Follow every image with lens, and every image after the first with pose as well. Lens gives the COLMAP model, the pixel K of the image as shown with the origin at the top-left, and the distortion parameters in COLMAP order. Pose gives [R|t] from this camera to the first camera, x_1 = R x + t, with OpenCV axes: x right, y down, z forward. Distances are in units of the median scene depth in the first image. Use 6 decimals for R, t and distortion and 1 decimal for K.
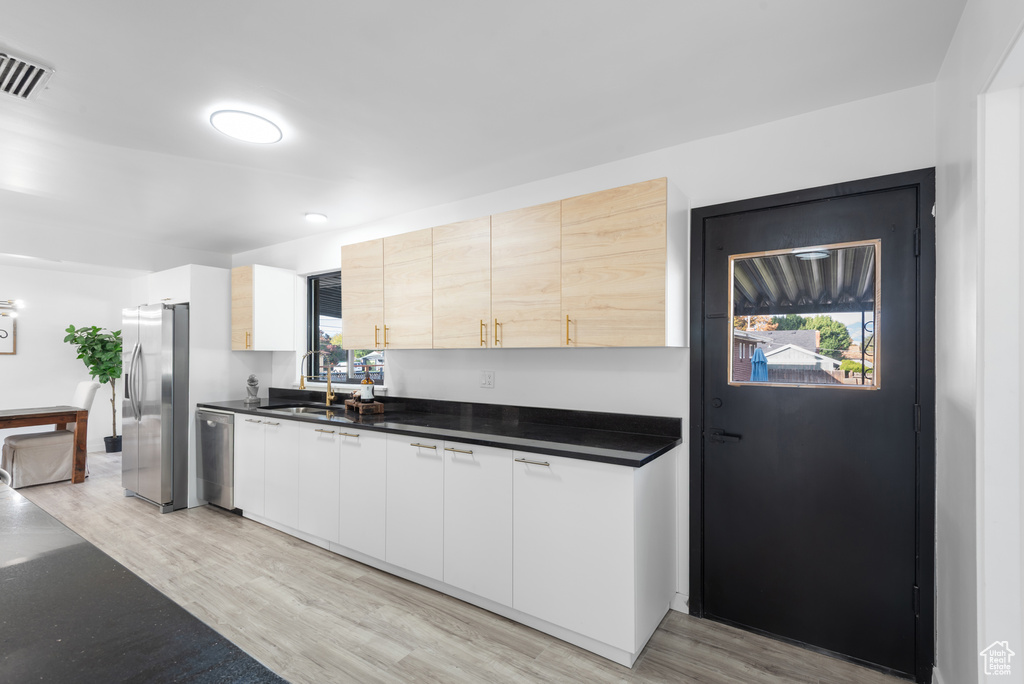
lens RADIAL K [[465.8, 0, 512.0], [0, 465.8, 342.0], [0, 0, 1]] dist [0.025417, -0.000266]
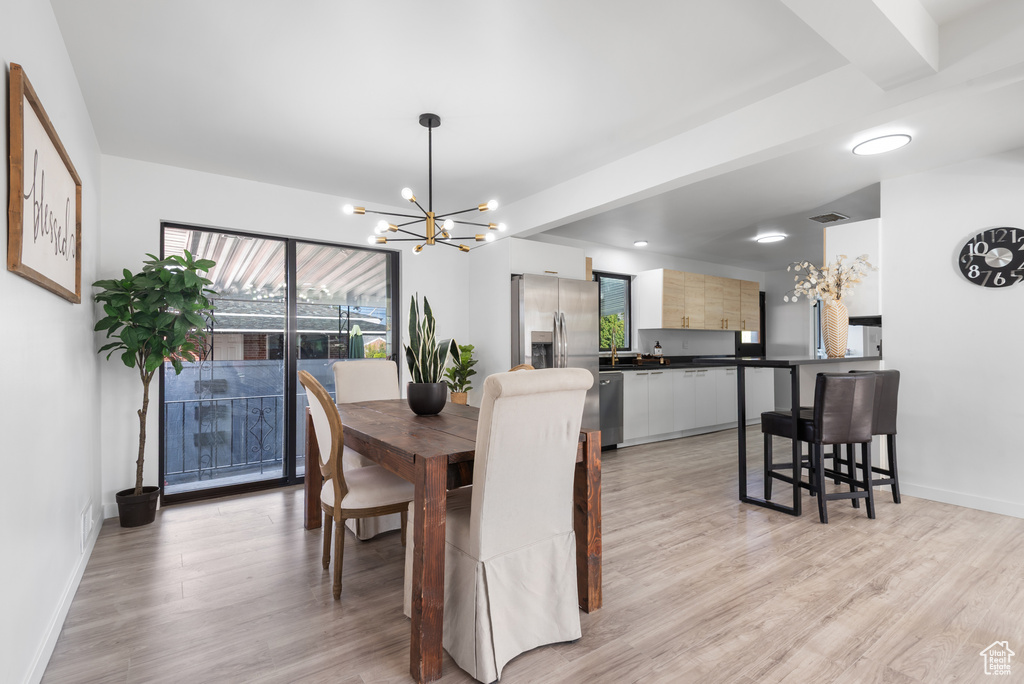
lens RADIAL K [[465.8, 0, 512.0], [0, 465.8, 342.0], [0, 0, 1]] dist [0.025417, -0.000266]
pose [[0.343688, 0.008787, 0.939043, -1.887697], [-0.024132, 0.999709, -0.000523, 0.070330], [-0.938774, -0.022482, 0.343800, 0.800209]]
